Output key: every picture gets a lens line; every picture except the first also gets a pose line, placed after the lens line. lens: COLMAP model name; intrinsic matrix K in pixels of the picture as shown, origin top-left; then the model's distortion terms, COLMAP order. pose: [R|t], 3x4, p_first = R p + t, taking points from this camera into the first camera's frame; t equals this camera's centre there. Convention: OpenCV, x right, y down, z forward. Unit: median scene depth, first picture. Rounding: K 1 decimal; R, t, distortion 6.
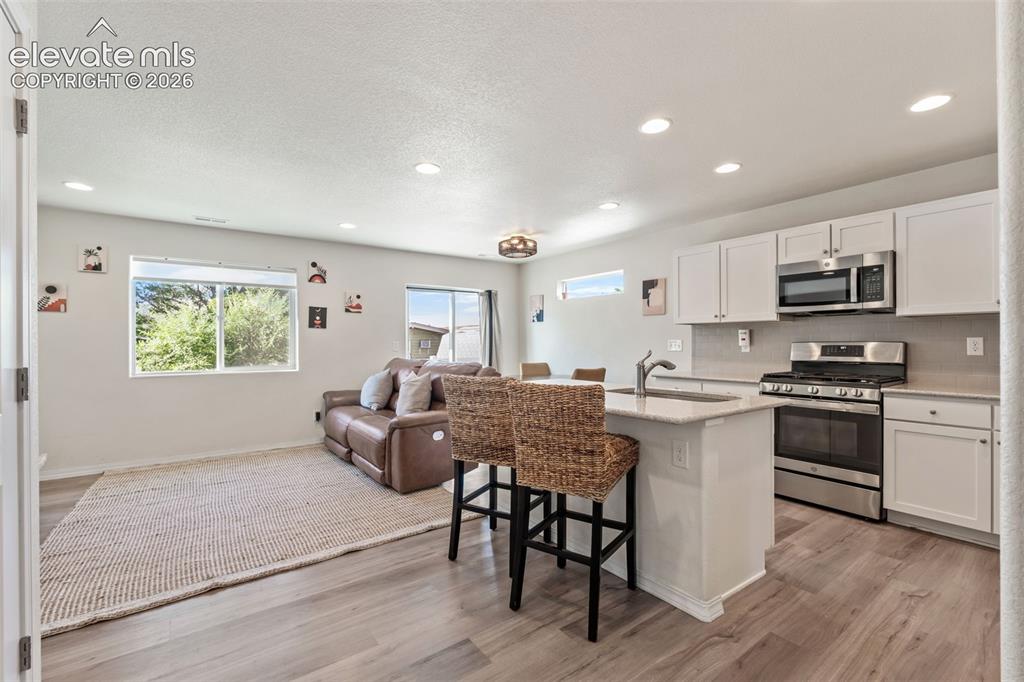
lens RADIAL K [[447.1, 0, 508.1], [0, 447.1, 339.7], [0, 0, 1]] dist [-0.000913, -0.000123]
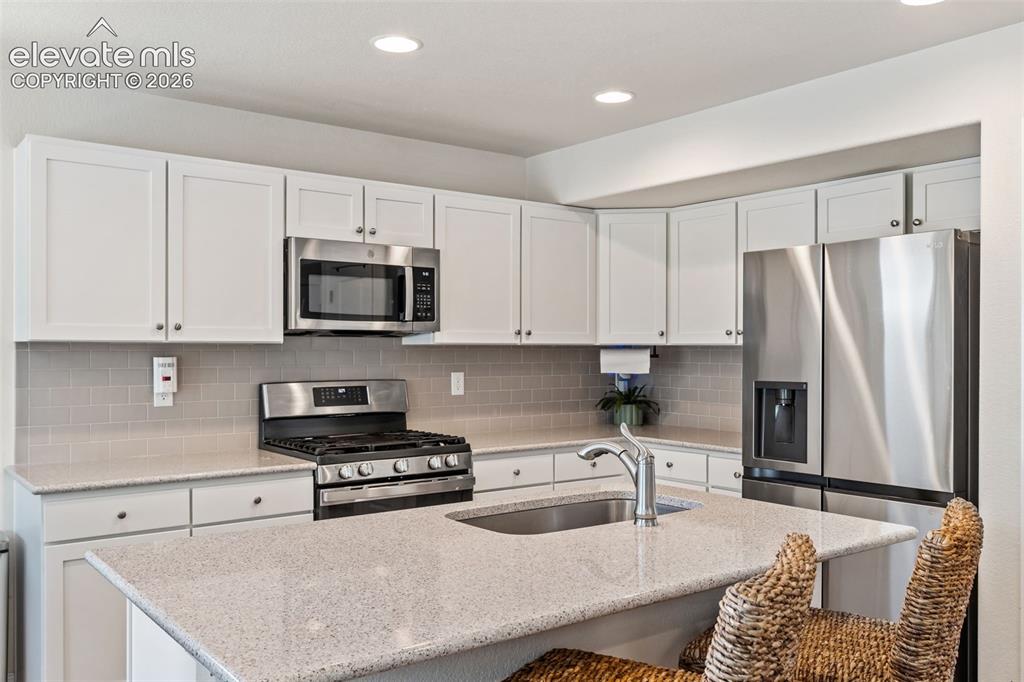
lens RADIAL K [[880.0, 0, 507.2], [0, 880.0, 350.7], [0, 0, 1]] dist [-0.000493, 0.017451]
pose [[-0.020170, 0.000056, 0.999797, -0.378333], [-0.006983, 0.999976, -0.000197, -0.032147], [-0.999772, -0.006986, -0.020169, 0.684237]]
